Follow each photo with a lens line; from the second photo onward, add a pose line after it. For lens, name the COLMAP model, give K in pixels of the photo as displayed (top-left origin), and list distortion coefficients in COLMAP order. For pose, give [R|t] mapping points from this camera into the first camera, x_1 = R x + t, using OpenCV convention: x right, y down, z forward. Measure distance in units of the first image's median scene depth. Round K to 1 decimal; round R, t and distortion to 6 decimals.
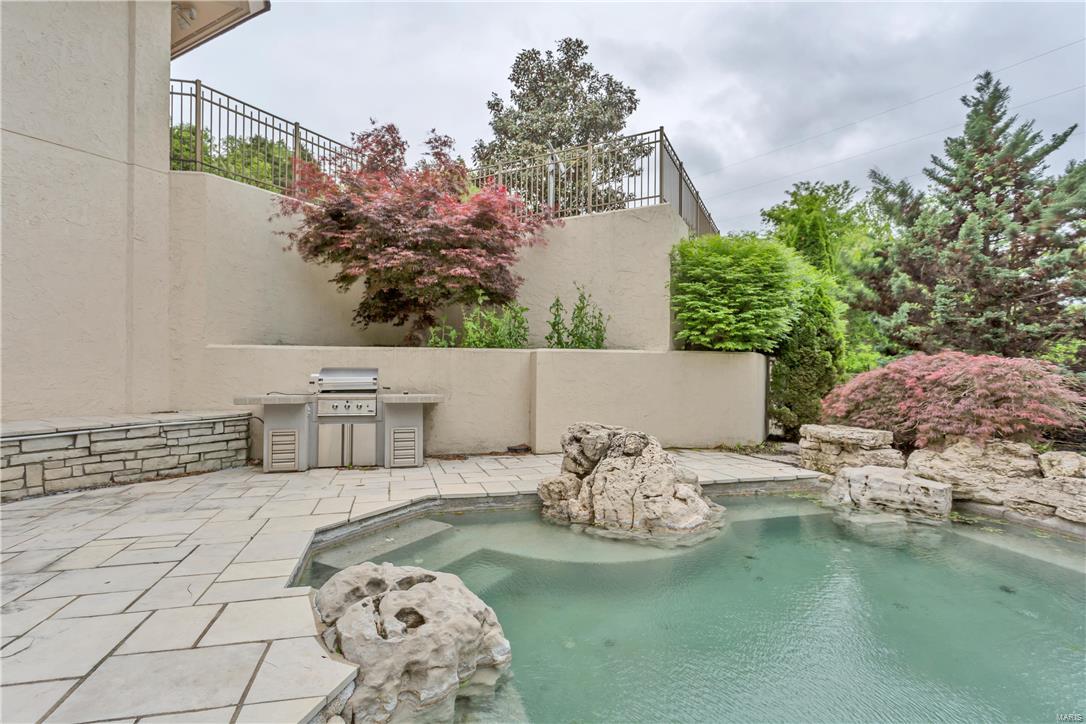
lens RADIAL K [[533.2, 0, 543.0], [0, 533.2, 362.0], [0, 0, 1]] dist [0.003650, 0.001588]
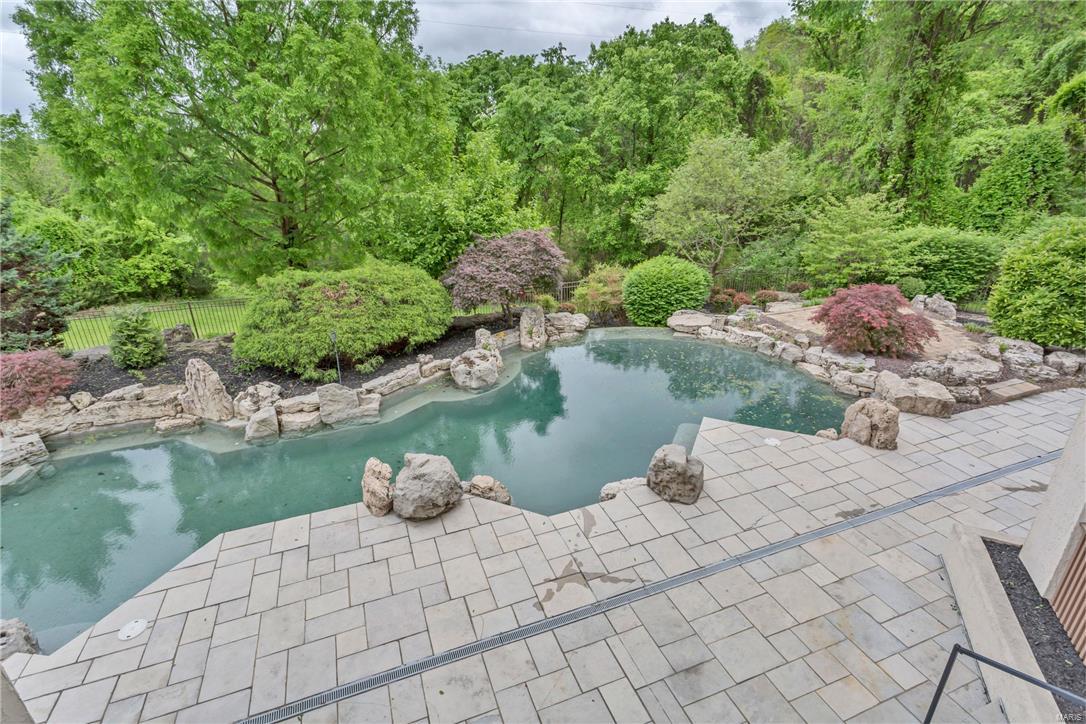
lens RADIAL K [[523.9, 0, 534.4], [0, 523.9, 368.6], [0, 0, 1]] dist [0.001752, 0.001417]
pose [[-0.102667, -0.392273, 0.914102, -0.813420], [0.017884, 0.918081, 0.395989, -0.552852], [-0.994555, 0.057002, -0.087241, -0.454677]]
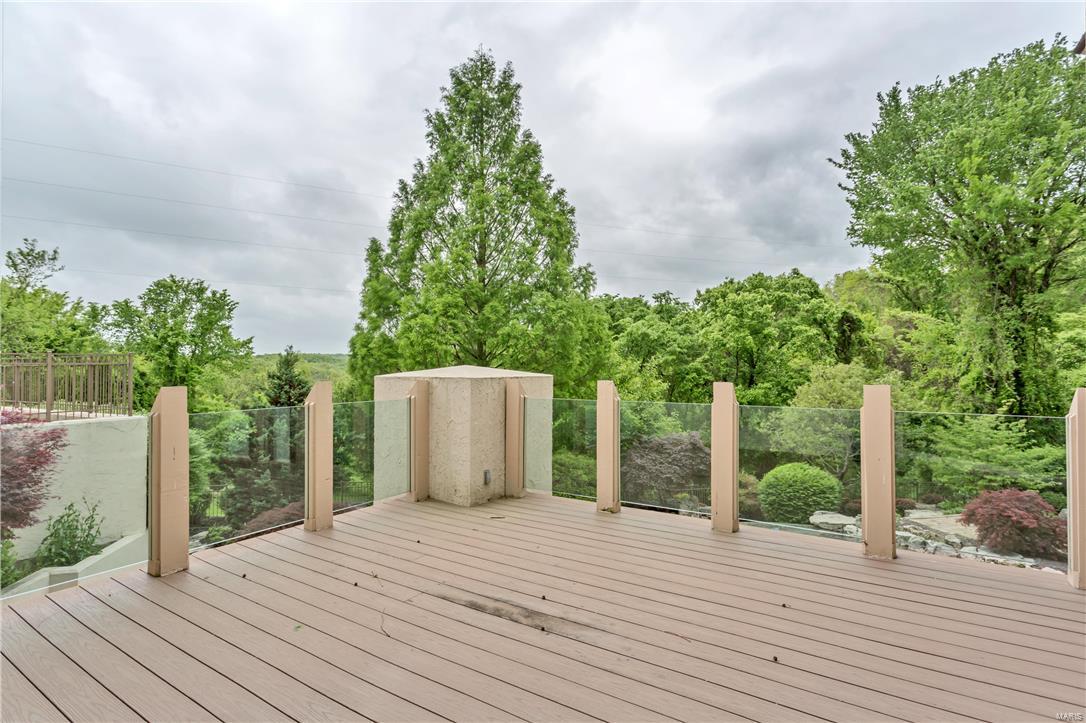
lens RADIAL K [[533.2, 0, 543.0], [0, 533.2, 361.5], [0, 0, 1]] dist [0.003650, 0.001588]
pose [[0.038097, 0.002745, 0.999270, -1.305728], [-0.006295, 0.999977, -0.002507, -0.561171], [-0.999254, -0.006195, 0.038114, -0.050059]]
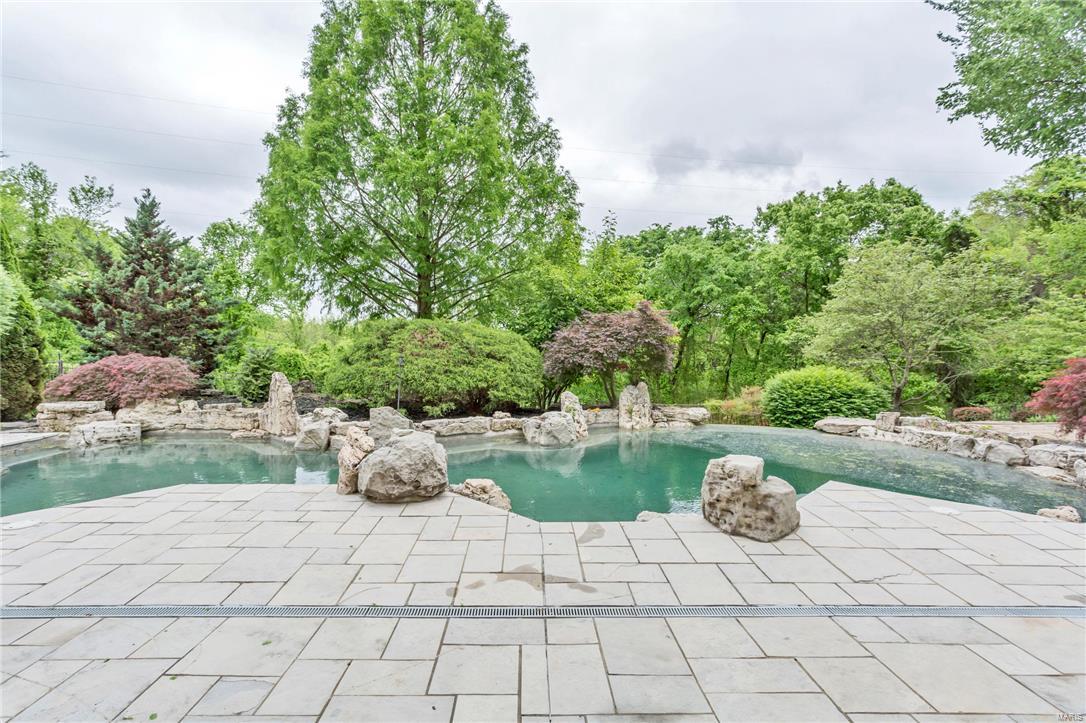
lens RADIAL K [[529.7, 0, 531.5], [0, 529.7, 365.4], [0, 0, 1]] dist [0.001110, 0.001588]
pose [[0.235241, -0.049833, 0.970659, -0.673047], [-0.010941, 0.998486, 0.053913, -0.091422], [-0.971875, -0.023302, 0.234340, -0.733712]]
